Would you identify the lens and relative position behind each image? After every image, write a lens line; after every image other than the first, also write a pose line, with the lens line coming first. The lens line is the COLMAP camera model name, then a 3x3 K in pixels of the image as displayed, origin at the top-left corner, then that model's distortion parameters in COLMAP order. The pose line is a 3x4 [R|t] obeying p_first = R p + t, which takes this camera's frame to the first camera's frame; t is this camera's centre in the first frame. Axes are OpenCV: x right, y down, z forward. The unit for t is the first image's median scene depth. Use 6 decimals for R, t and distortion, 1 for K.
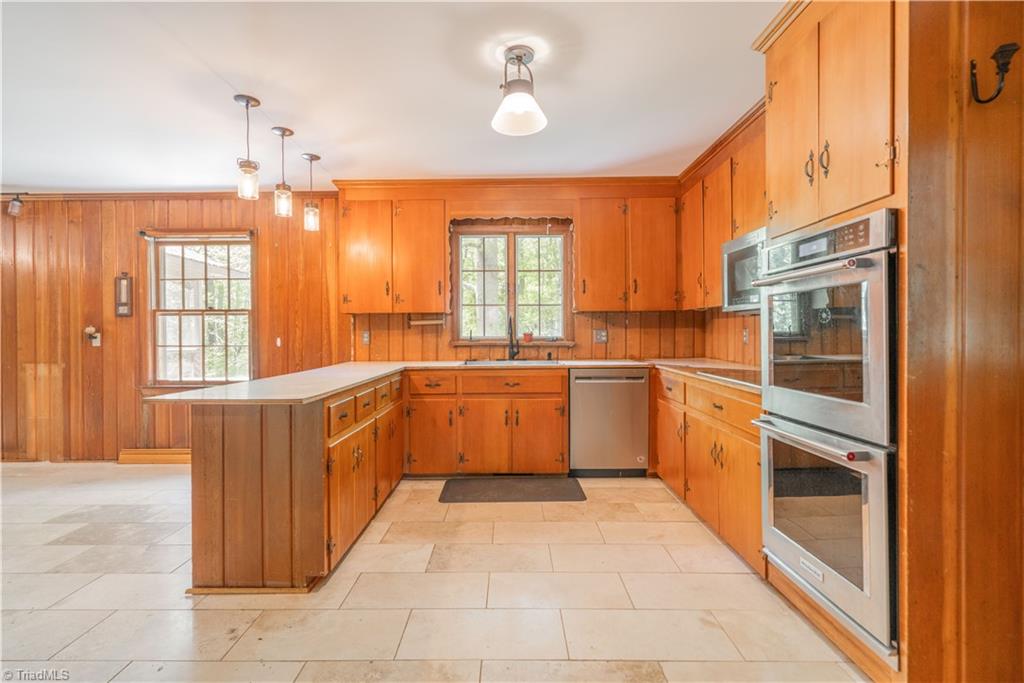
lens RADIAL K [[472.1, 0, 505.5], [0, 472.1, 337.4], [0, 0, 1]] dist [-0.008305, 0.003559]
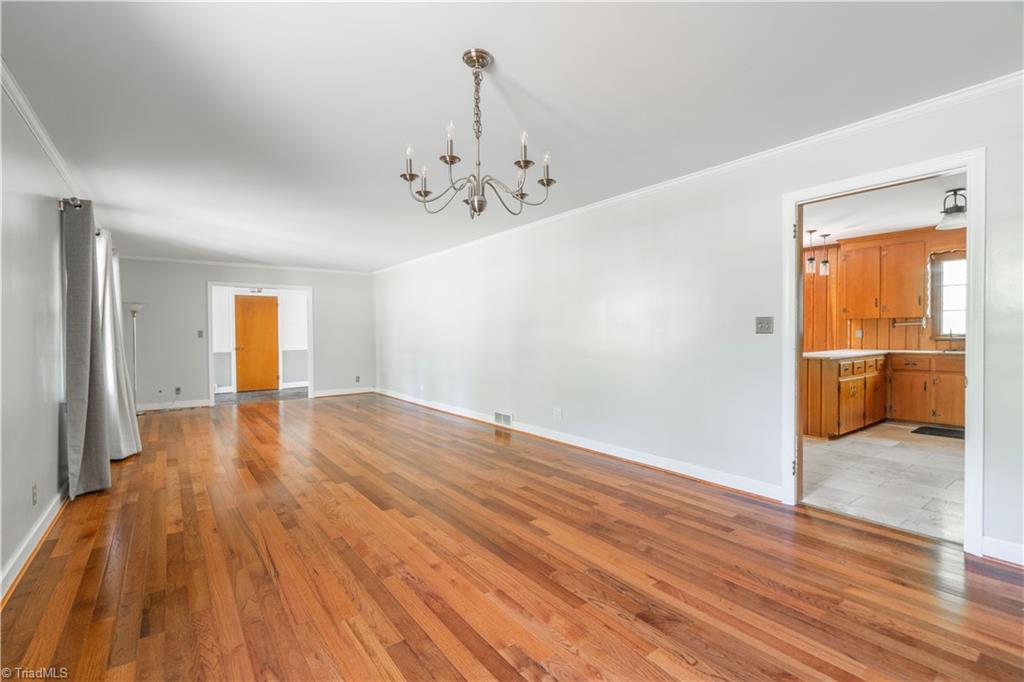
lens RADIAL K [[472.1, 0, 491.5], [0, 472.1, 335.5], [0, 0, 1]] dist [-0.008305, 0.003559]
pose [[0.581346, 0.007756, -0.813619, 0.281247], [-0.000937, 0.999960, 0.008862, -0.007228], [0.813656, -0.004389, 0.581330, -0.956407]]
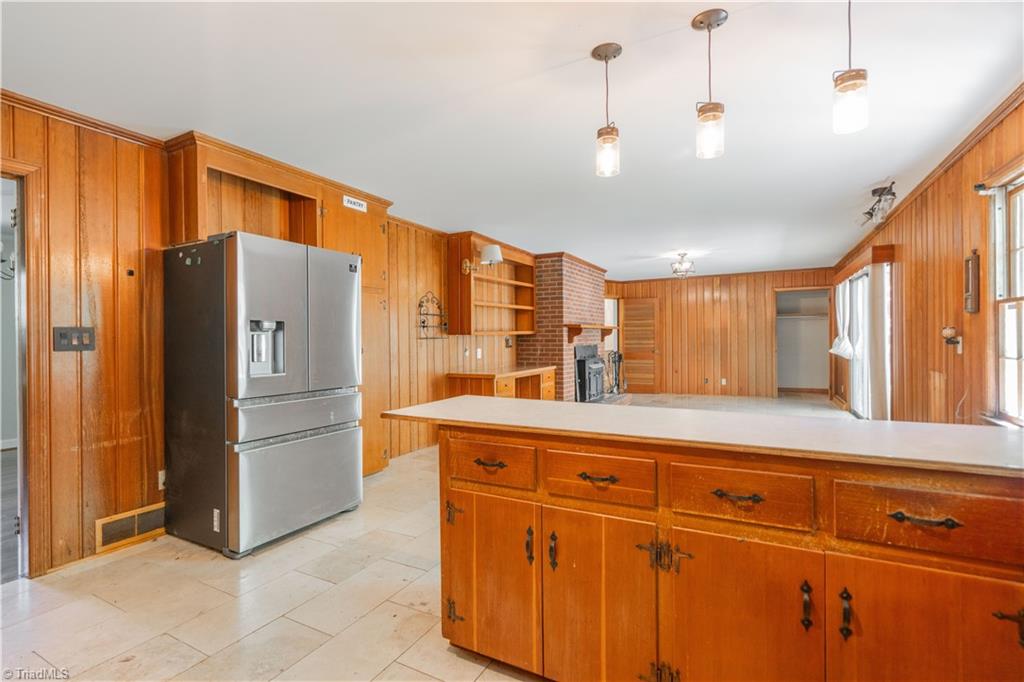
lens RADIAL K [[472.1, 0, 486.9], [0, 472.1, 339.1], [0, 0, 1]] dist [-0.008305, 0.003559]
pose [[-0.497605, 0.009958, -0.867347, 0.145333], [0.003589, 0.999949, 0.009421, -0.015514], [0.867397, 0.001575, -0.497615, 0.777788]]
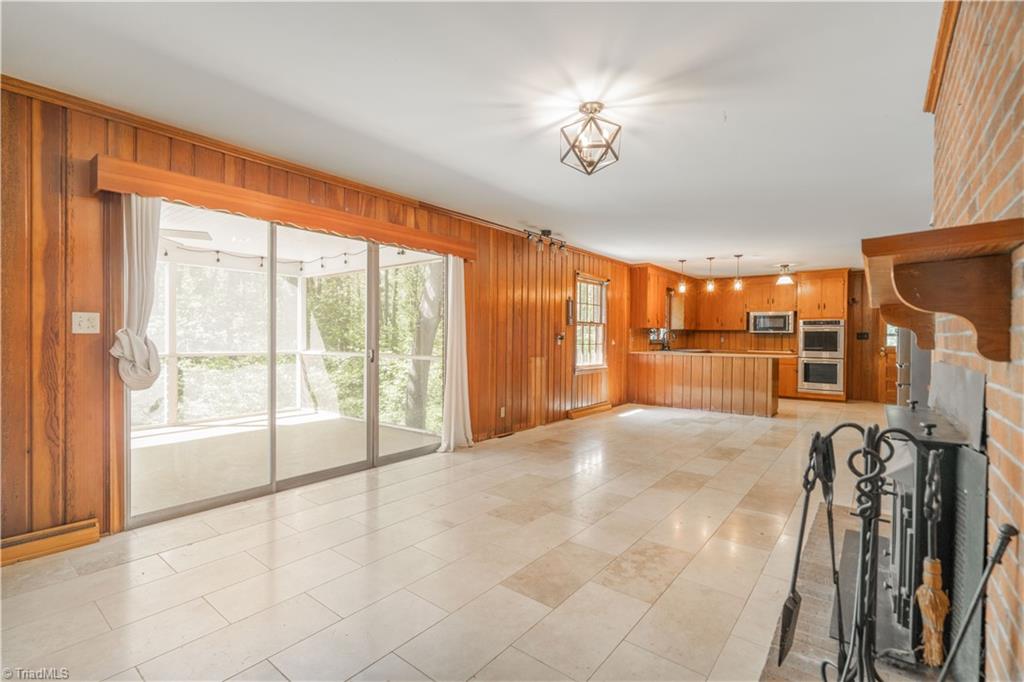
lens RADIAL K [[472.1, 0, 496.6], [0, 472.1, 340.7], [0, 0, 1]] dist [-0.008305, 0.003559]
pose [[0.622479, 0.002675, 0.782632, -2.331649], [-0.005200, 0.999986, 0.000718, 0.006982], [-0.782619, -0.004517, 0.622484, 0.232274]]
